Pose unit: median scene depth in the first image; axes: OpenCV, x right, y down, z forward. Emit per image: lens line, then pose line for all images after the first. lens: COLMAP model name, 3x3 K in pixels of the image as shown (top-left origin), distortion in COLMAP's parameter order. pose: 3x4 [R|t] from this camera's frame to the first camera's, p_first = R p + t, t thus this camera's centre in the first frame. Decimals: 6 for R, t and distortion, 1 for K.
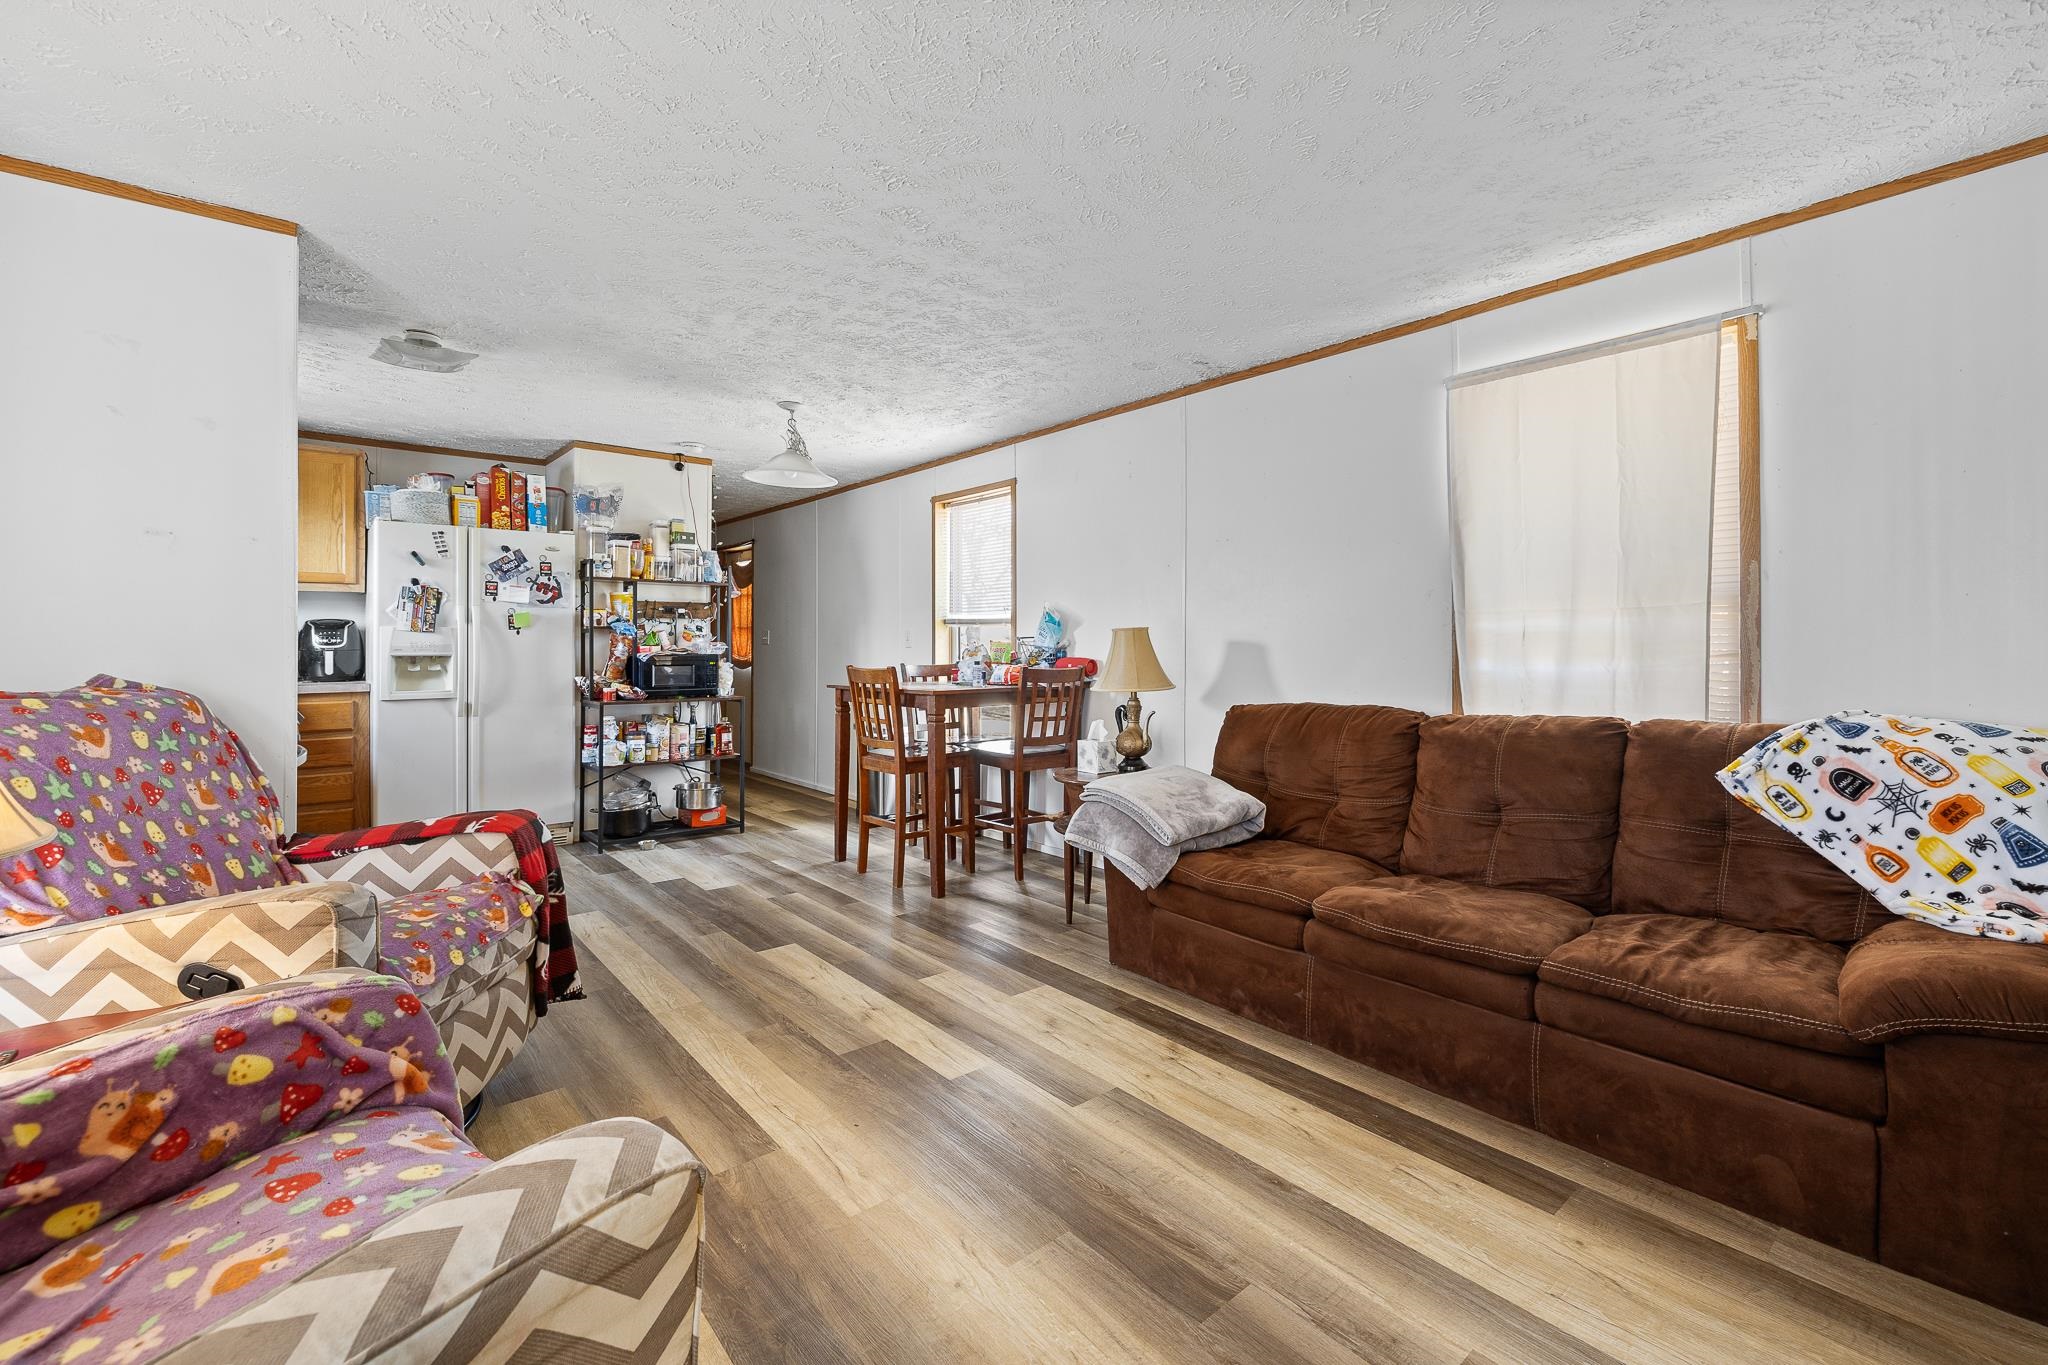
lens RADIAL K [[872.7, 0, 1041.2], [0, 872.7, 639.9], [0, 0, 1]] dist [0.000513, 0.000057]
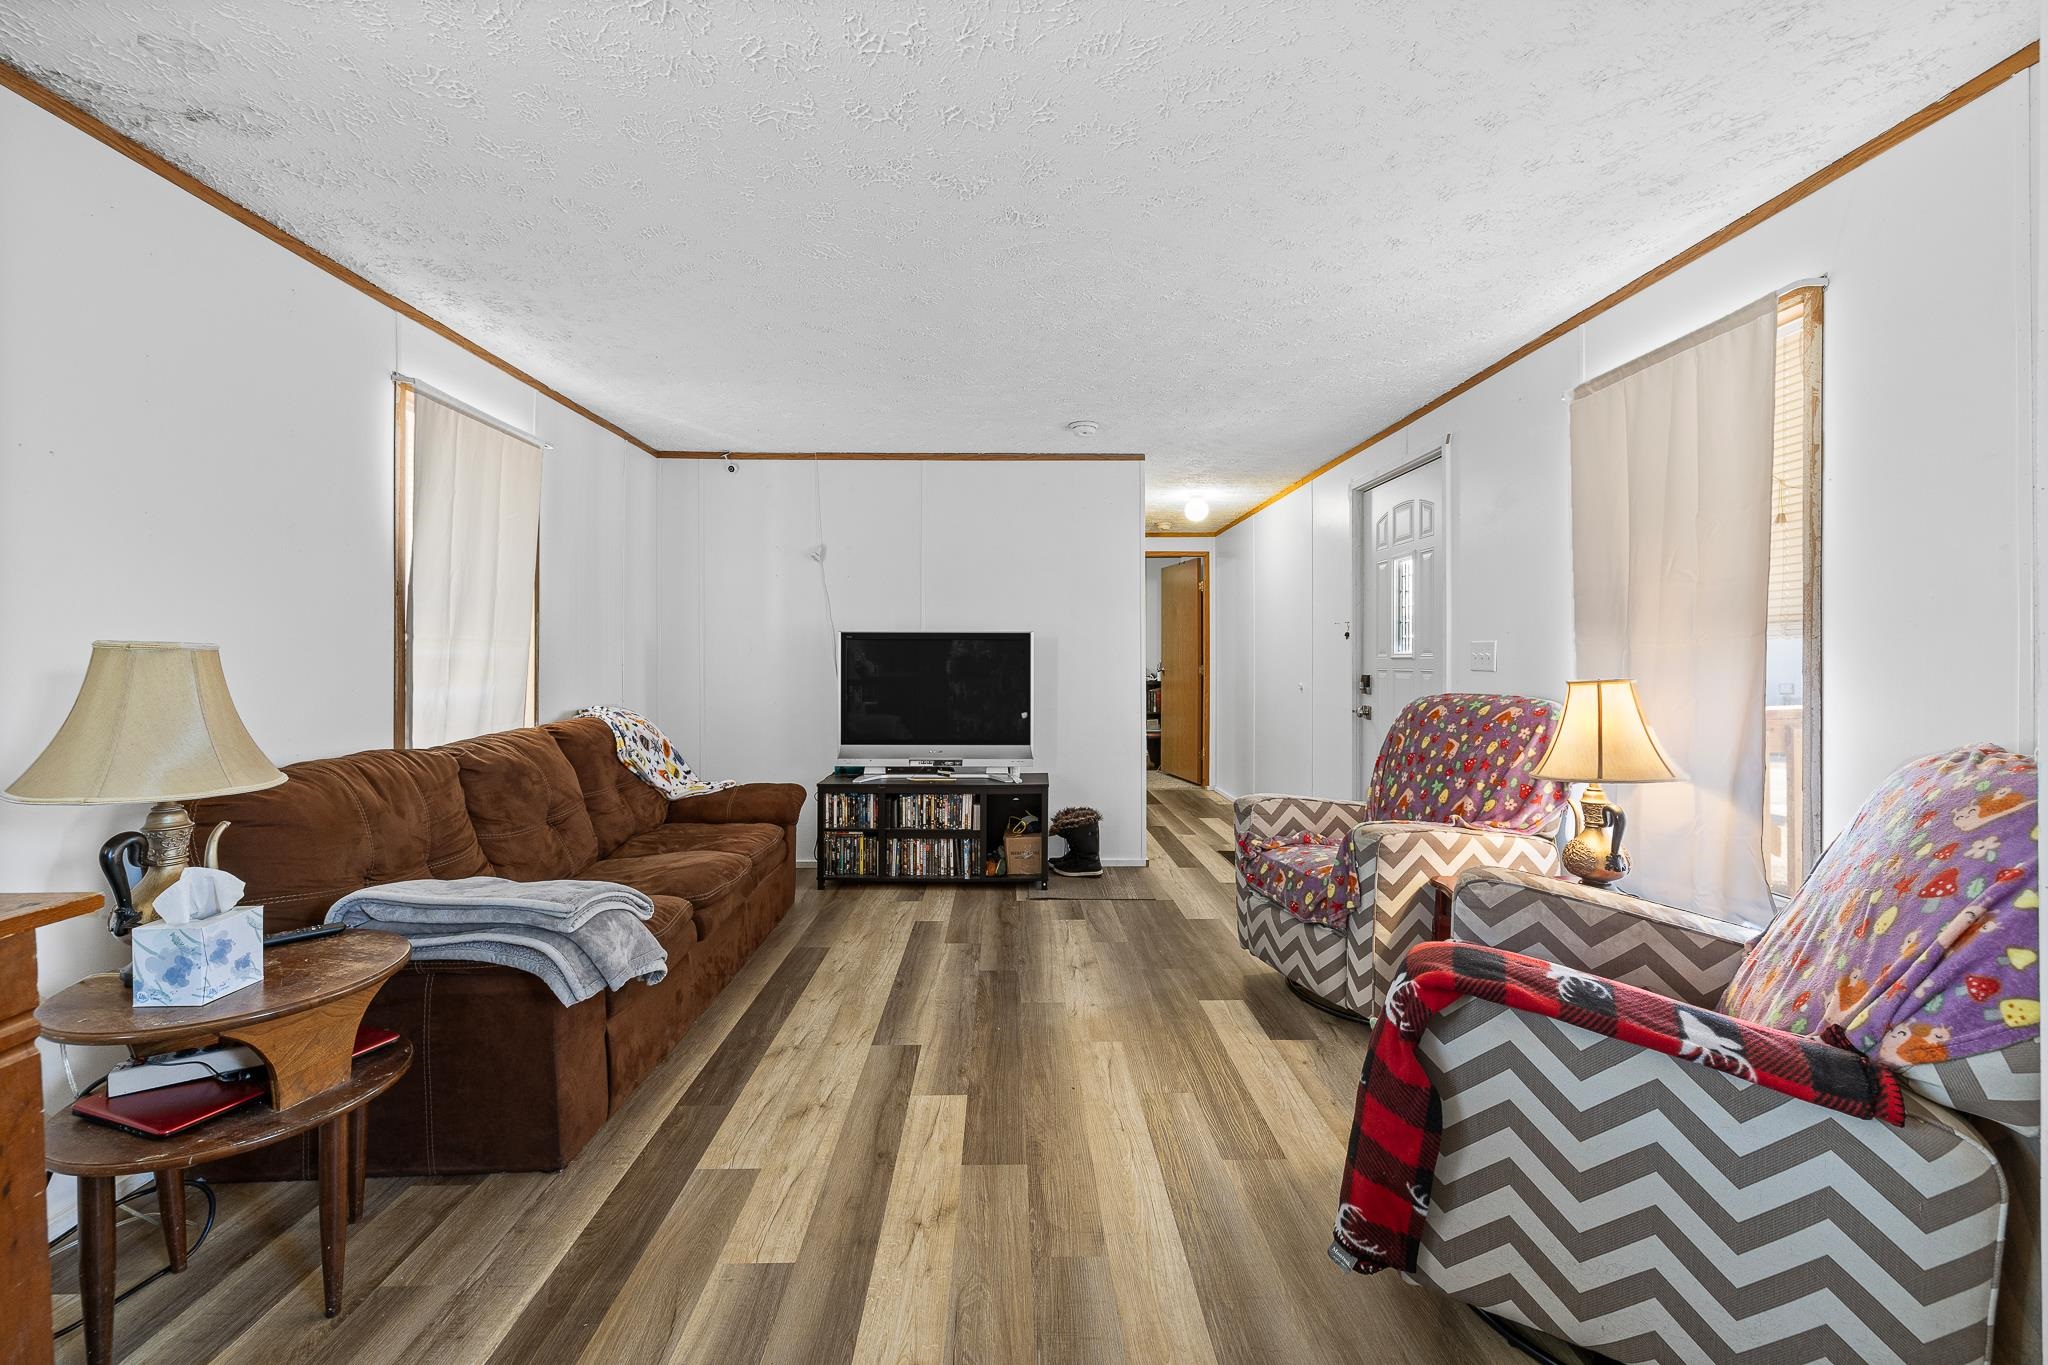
lens RADIAL K [[848.0, 0, 1025.7], [0, 848.0, 662.9], [0, 0, 1]] dist [0.000215, 0.000198]
pose [[-0.771528, -0.003160, 0.636188, -0.244423], [-0.004782, 0.999988, -0.000833, -0.002627], [-0.636178, -0.003685, -0.771534, 0.531574]]
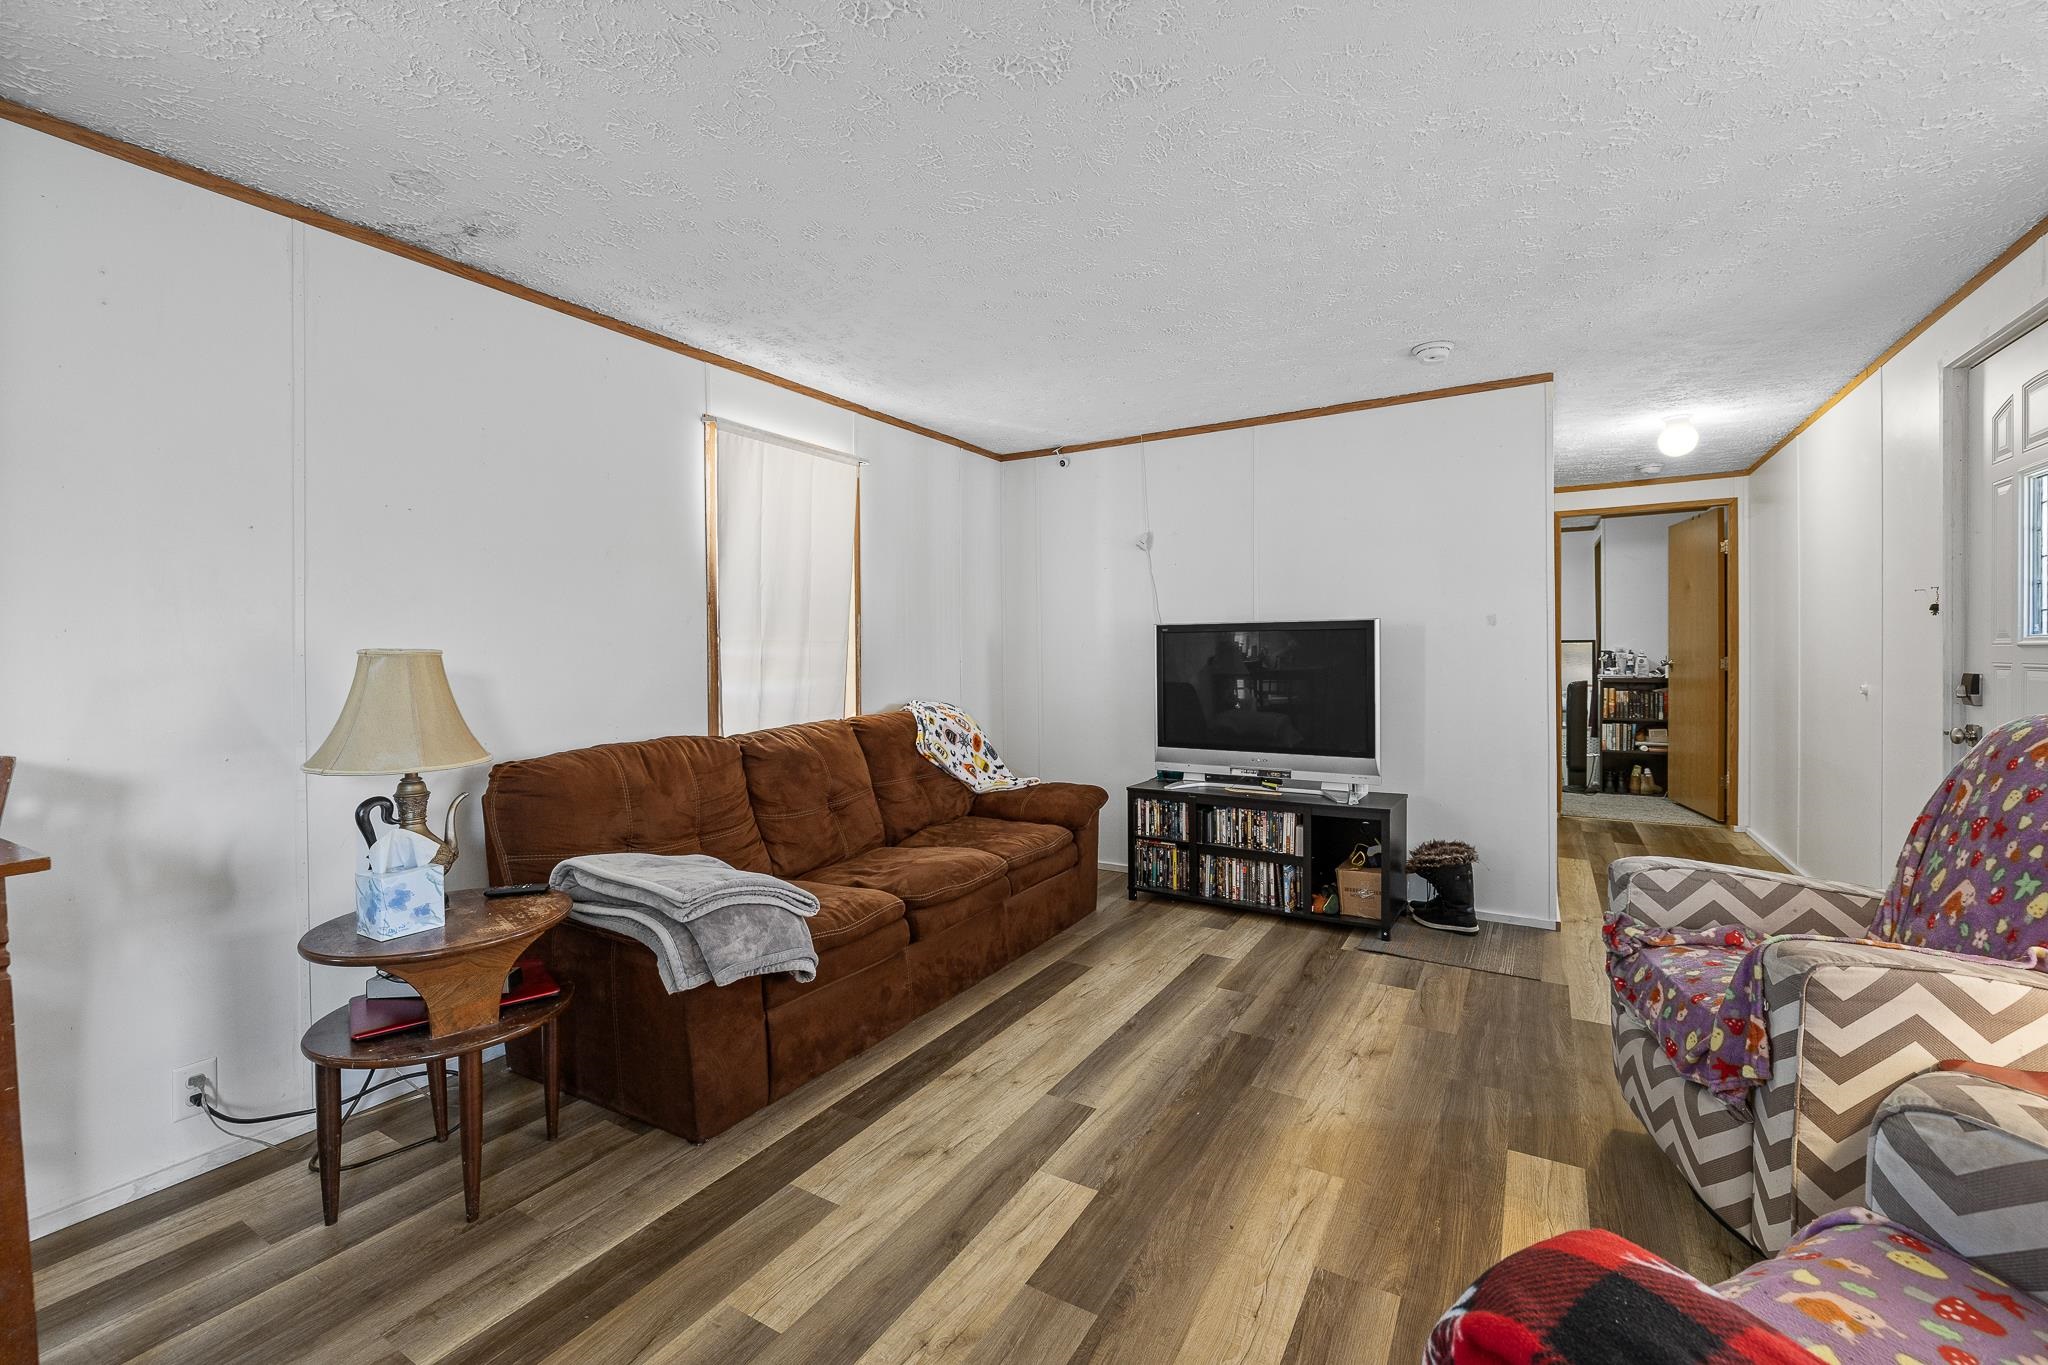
lens RADIAL K [[849.0, 0, 1030.9], [0, 849.0, 666.5], [0, 0, 1]] dist [-0.000704, 0.000046]
pose [[-0.319518, -0.011220, 0.947514, -0.262635], [0.002529, 0.999916, 0.012693, -0.004418], [-0.947577, 0.006452, -0.319463, 0.404794]]
